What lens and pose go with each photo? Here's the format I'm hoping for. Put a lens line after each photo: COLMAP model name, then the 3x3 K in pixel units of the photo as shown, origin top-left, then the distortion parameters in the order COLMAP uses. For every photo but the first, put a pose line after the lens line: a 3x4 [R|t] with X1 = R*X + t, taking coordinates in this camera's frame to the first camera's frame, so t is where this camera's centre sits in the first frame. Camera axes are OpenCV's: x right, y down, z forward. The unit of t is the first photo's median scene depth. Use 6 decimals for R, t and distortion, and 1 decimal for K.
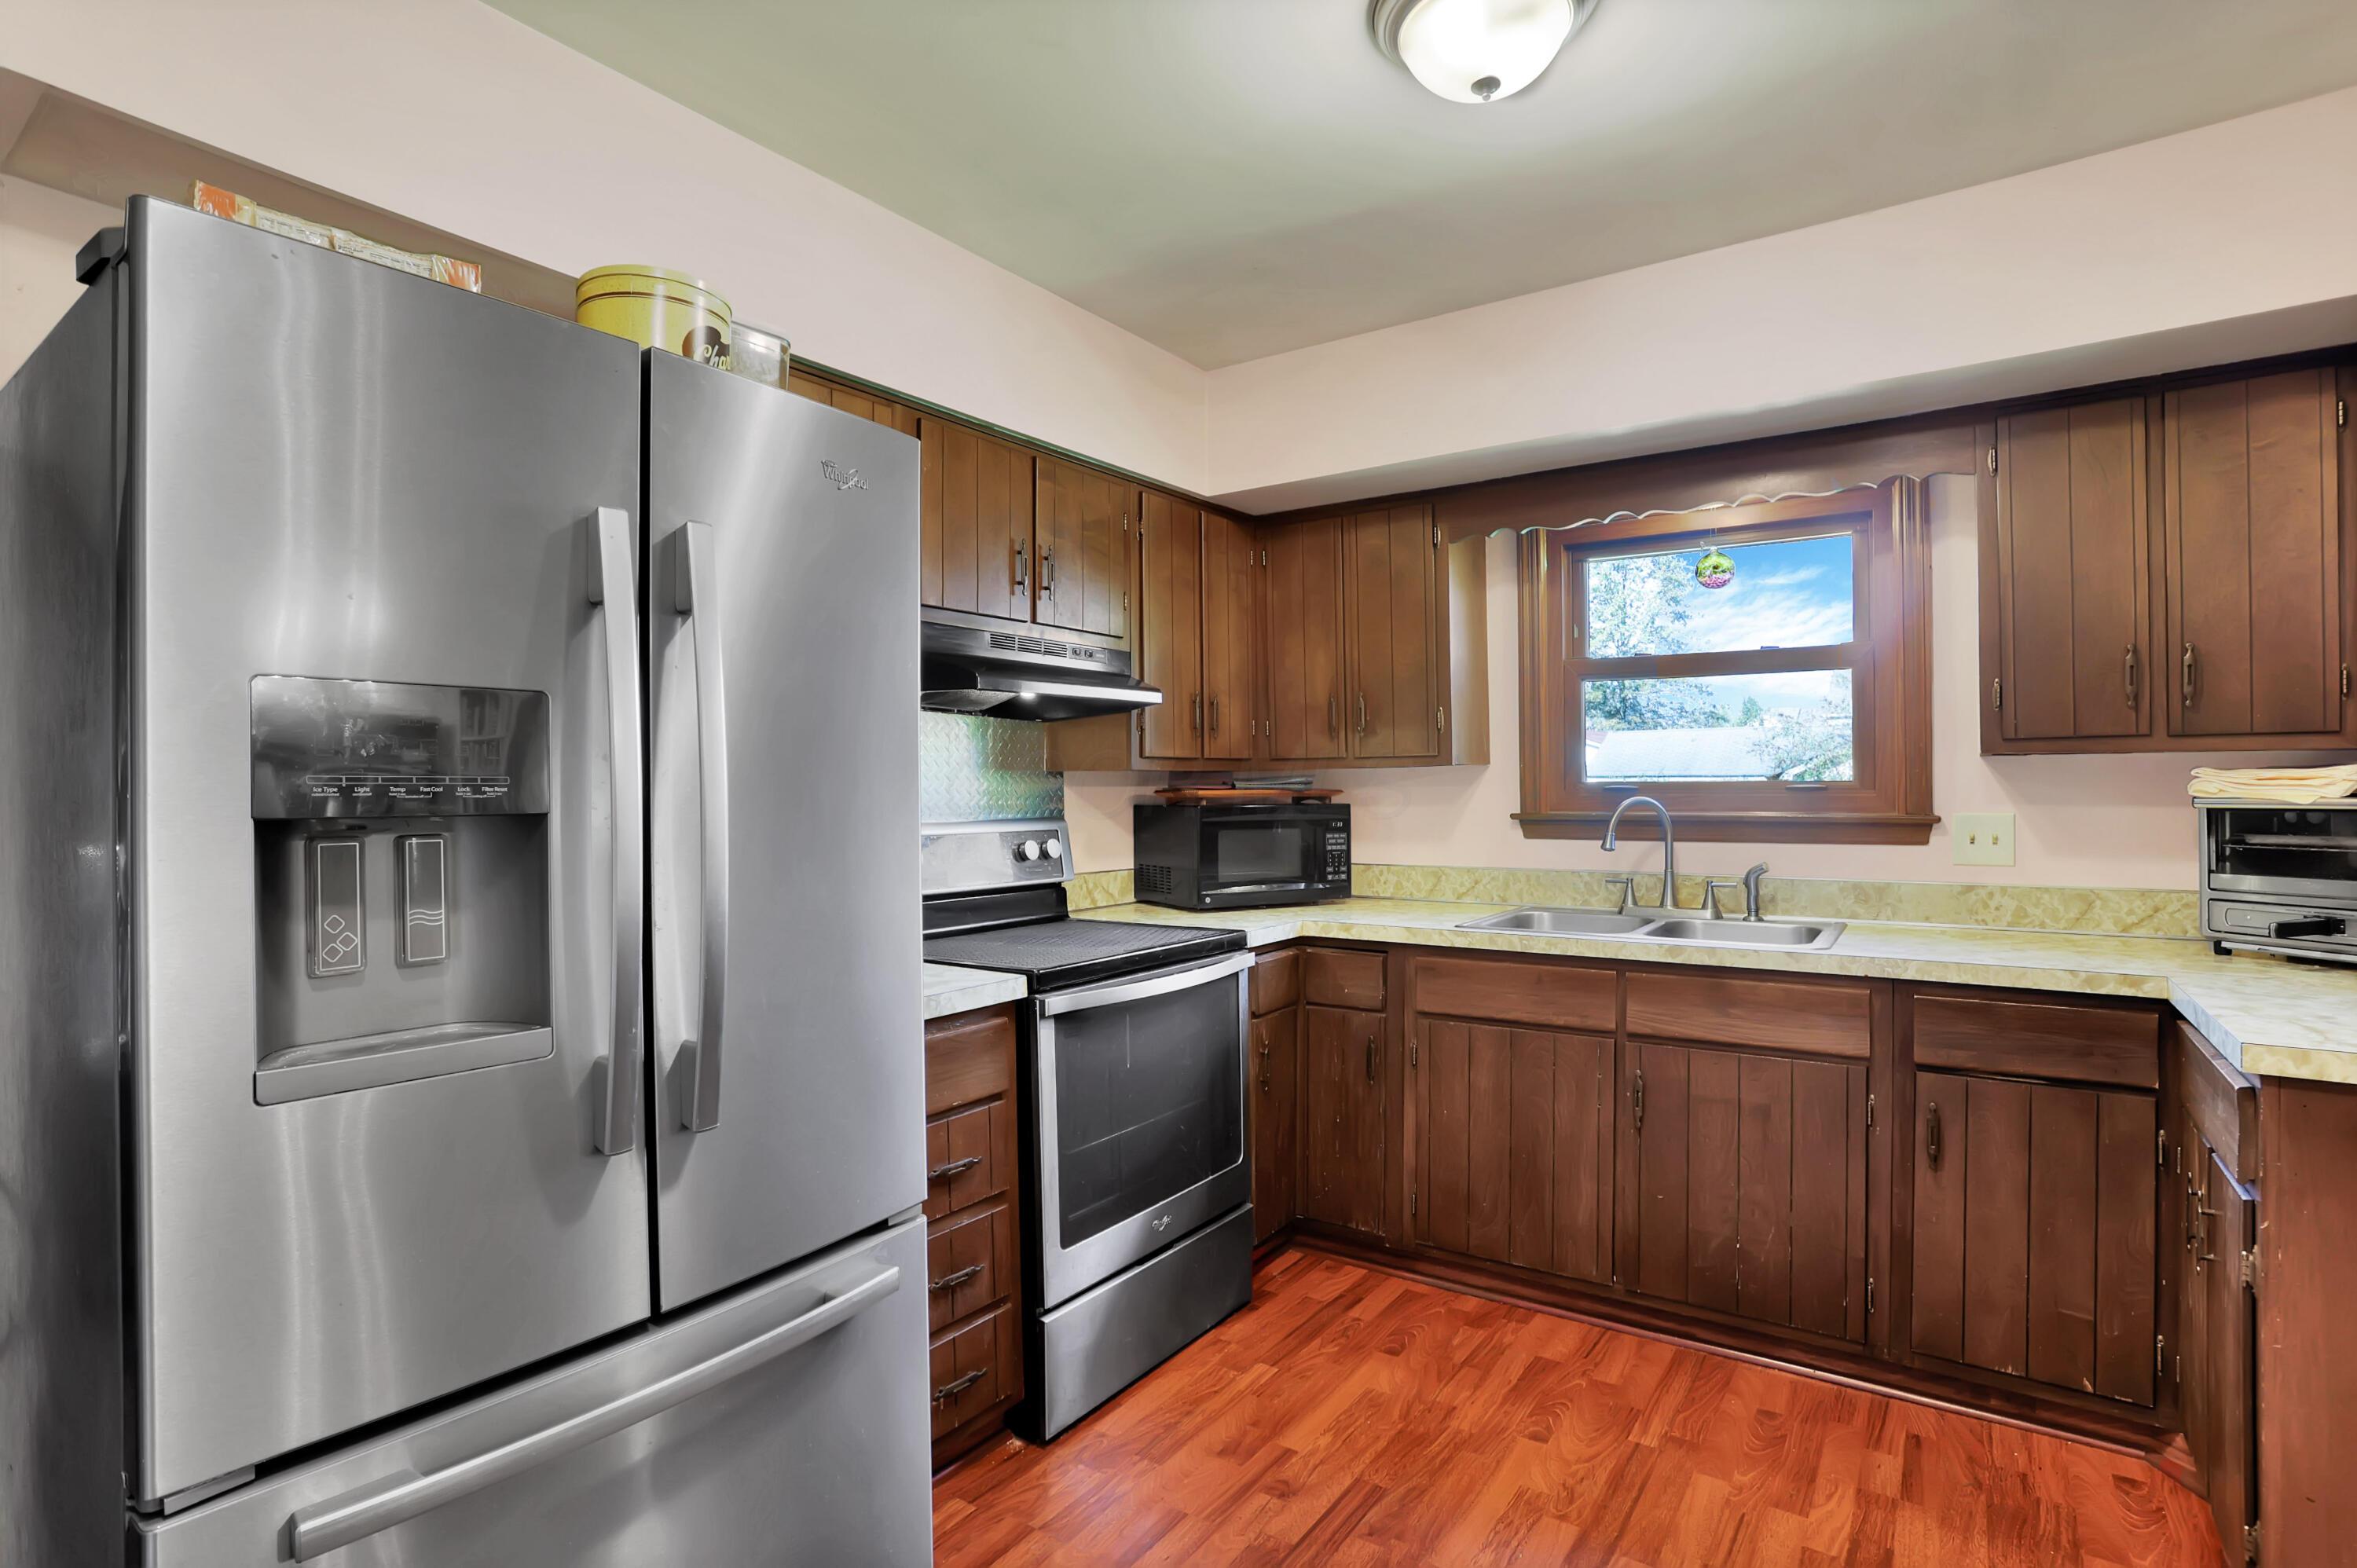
lens RADIAL K [[1139.2, 0, 1183.3], [0, 1139.2, 787.0], [0, 0, 1]] dist [-0.074763, 0.036290]
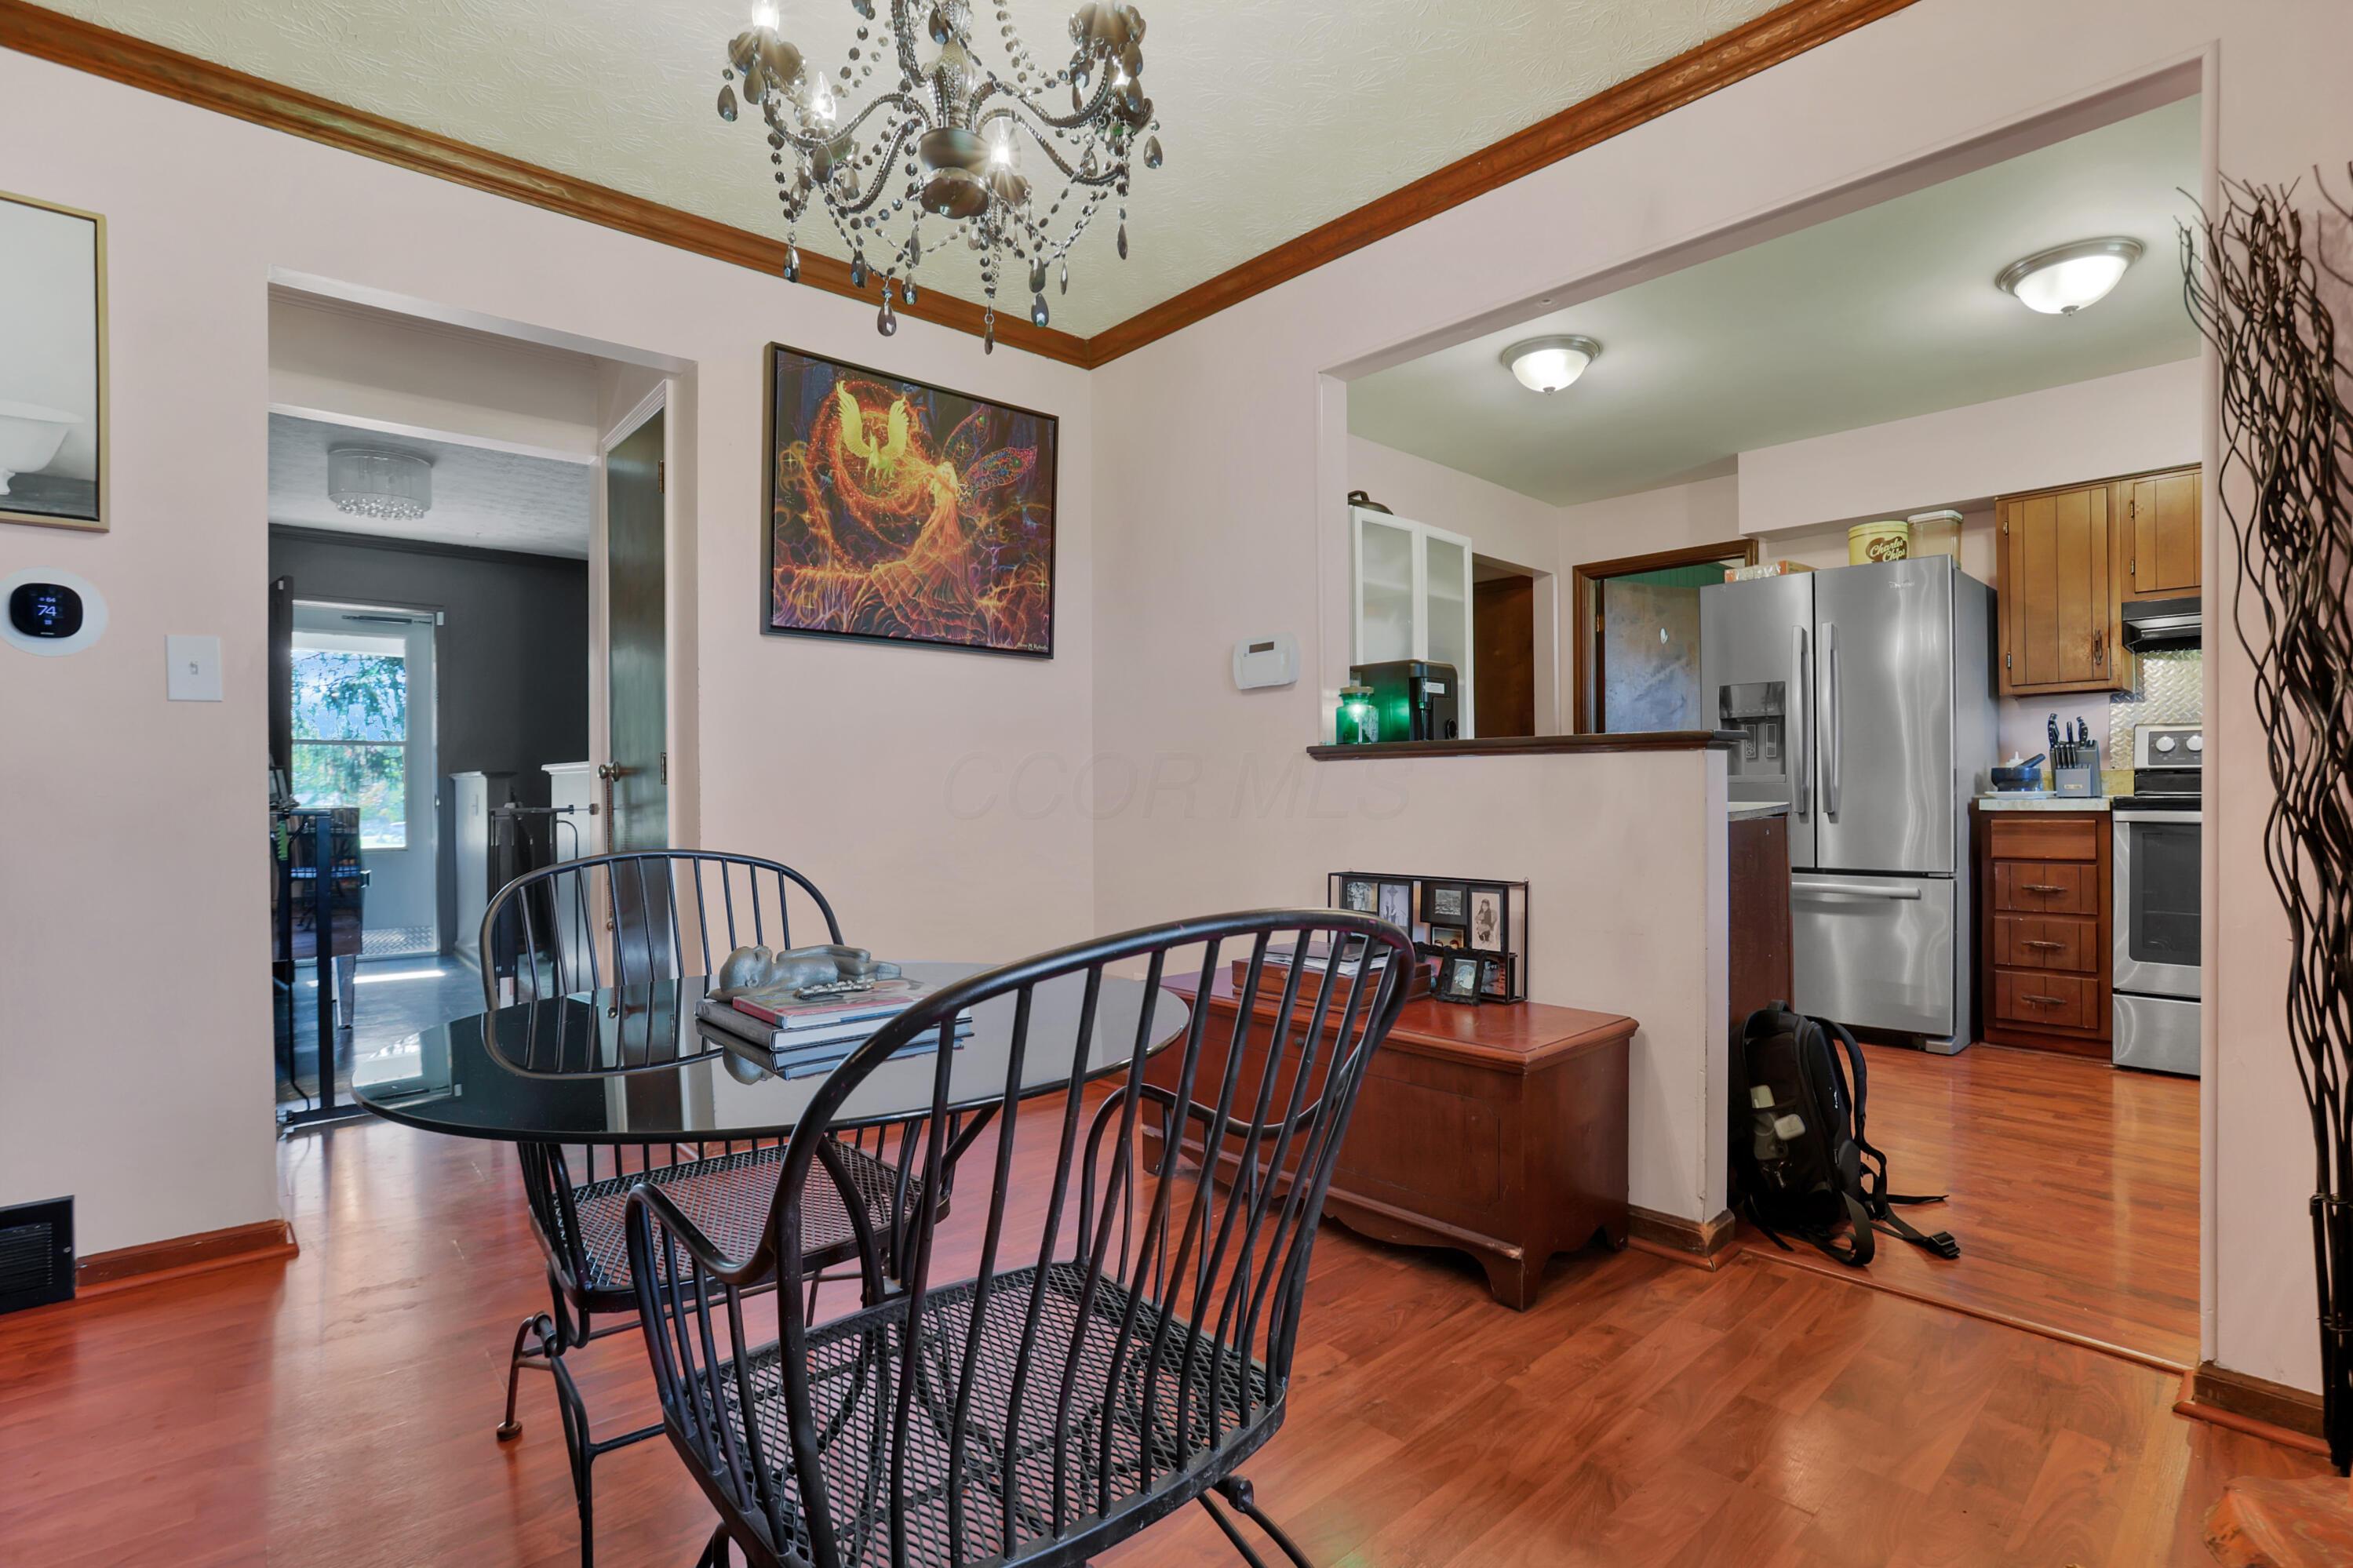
lens RADIAL K [[1121.9, 0, 1176.5], [0, 1121.9, 784.0], [0, 0, 1]] dist [-0.055948, 0.019042]
pose [[-0.217929, 0.004097, -0.975956, 1.519436], [0.006697, 0.999974, 0.002702, 0.102004], [0.975942, -0.005947, -0.217951, -0.062371]]
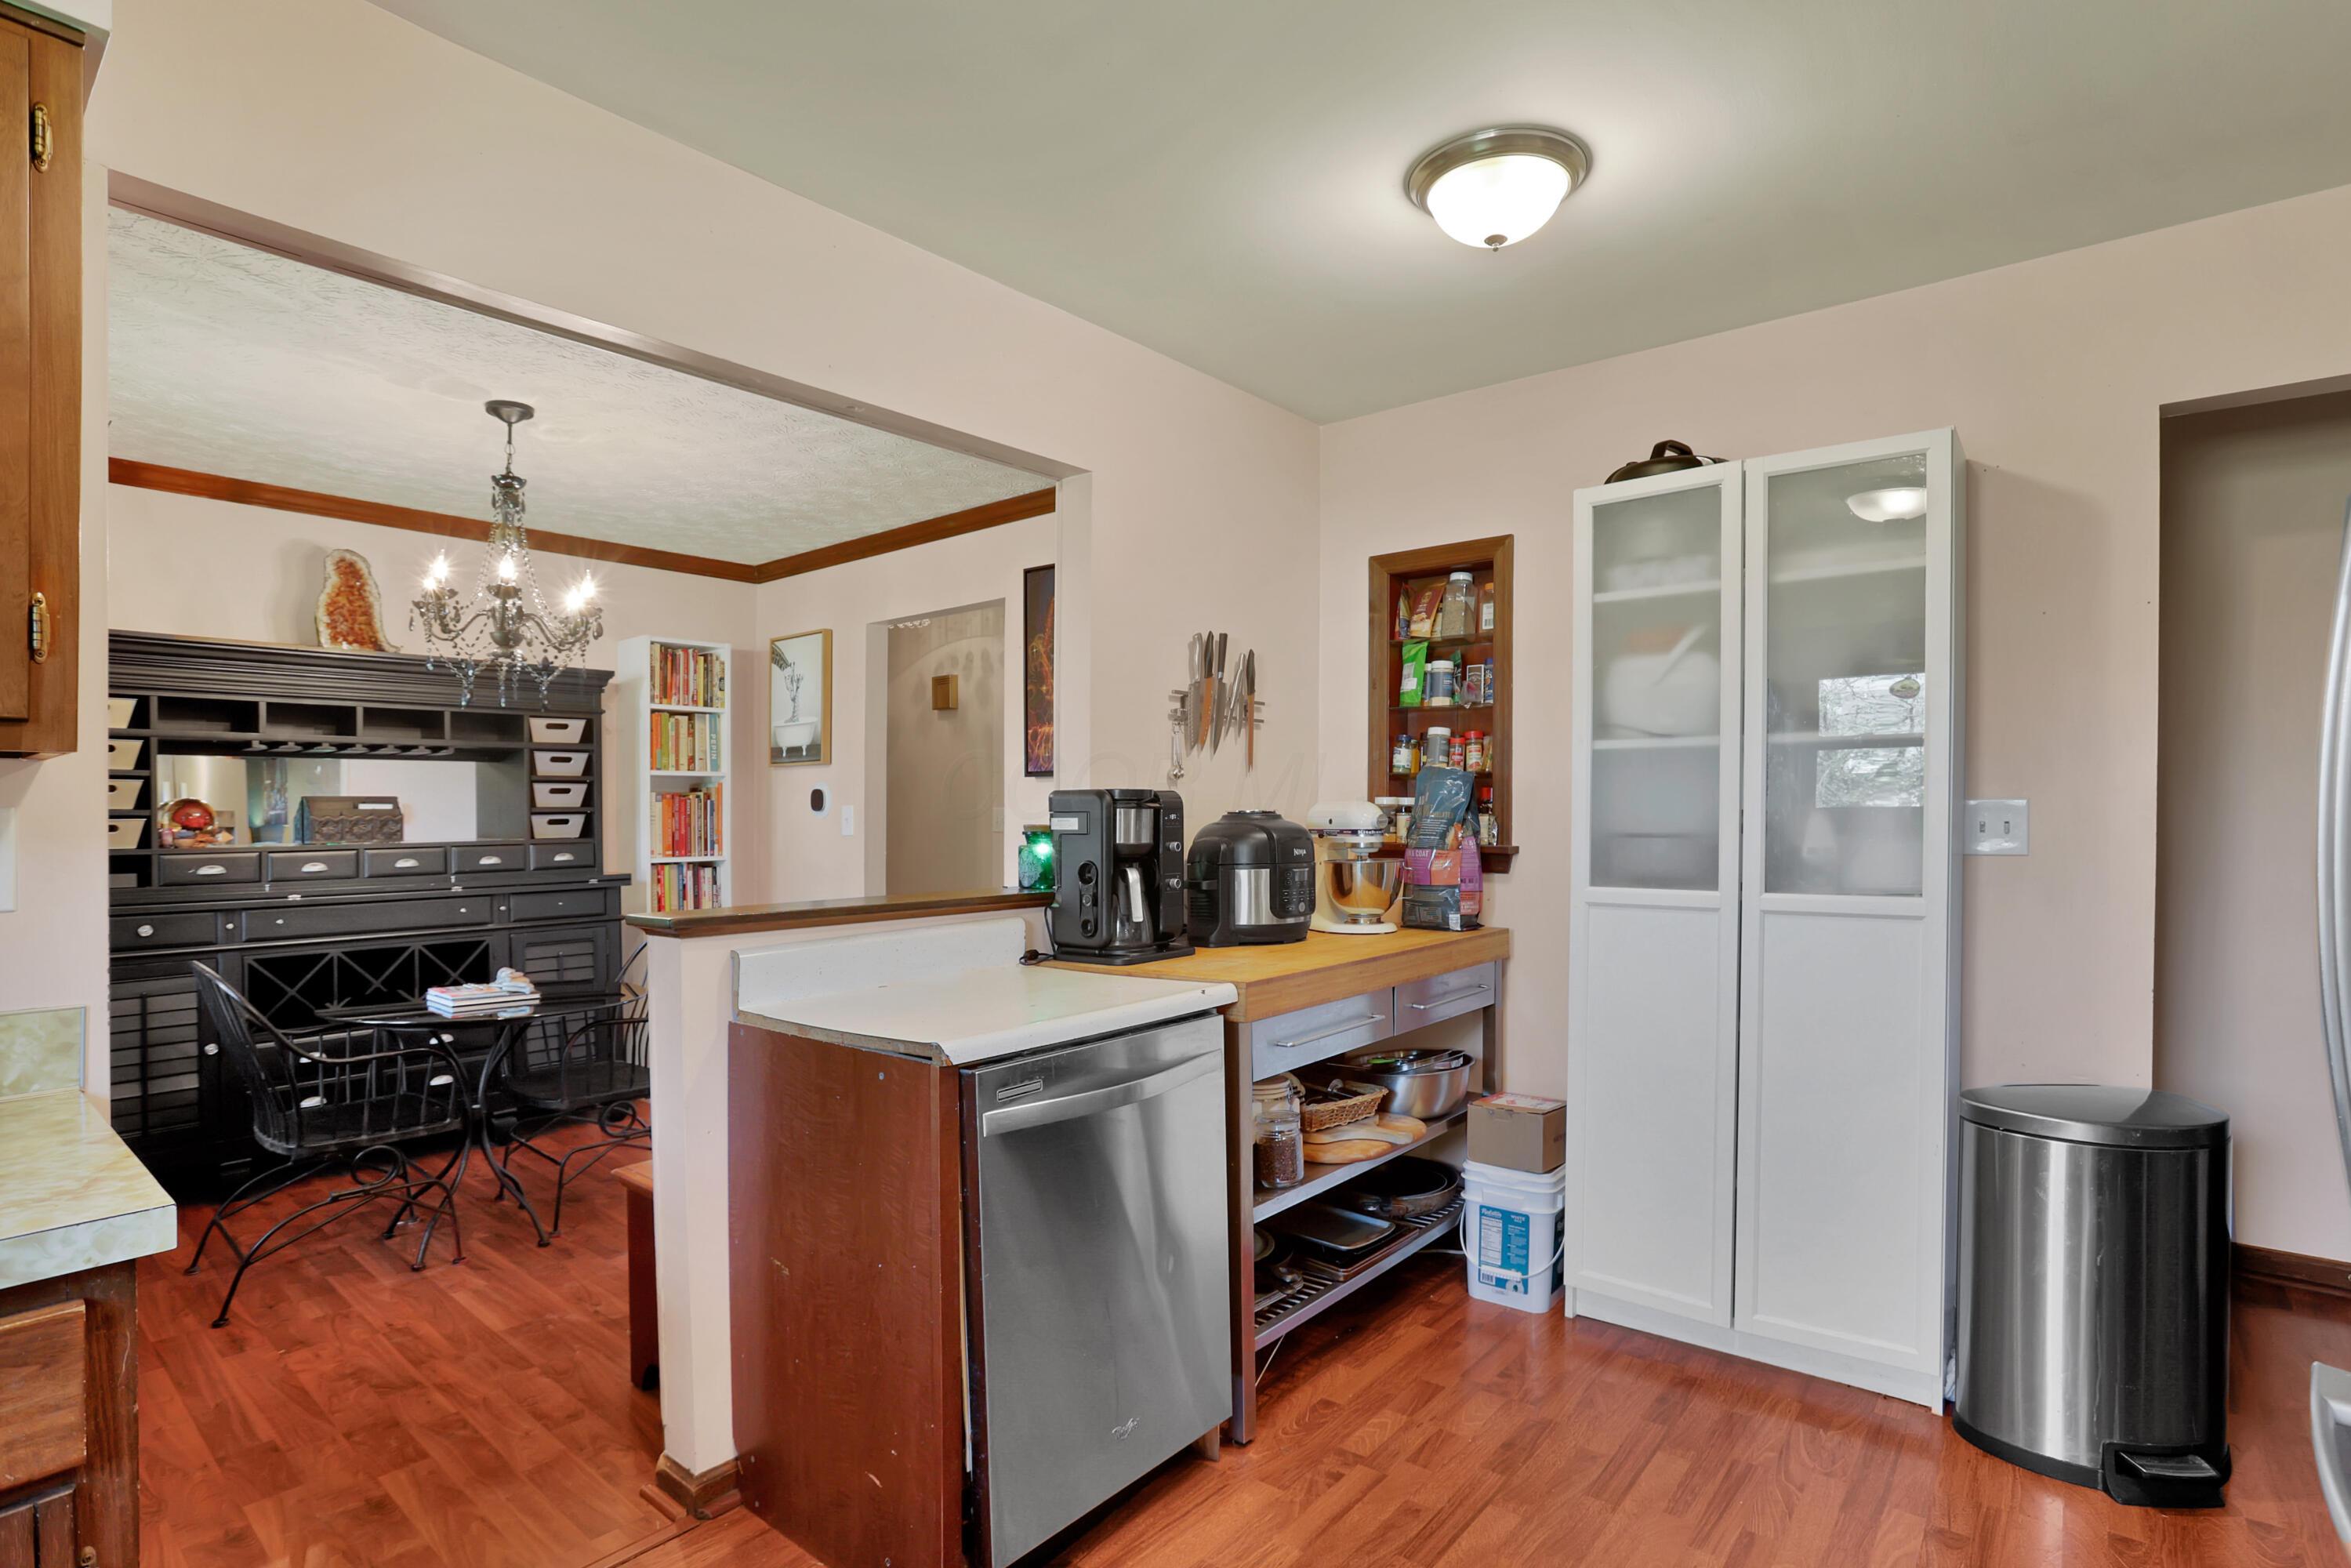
lens RADIAL K [[1161.6, 0, 1166.6], [0, 1161.6, 795.9], [0, 0, 1]] dist [-0.078021, 0.035850]
pose [[-0.996258, 0.010268, 0.085819, 0.176265], [0.009105, 0.999861, -0.013933, 0.001122], [-0.085950, -0.013099, -0.996213, 0.911217]]
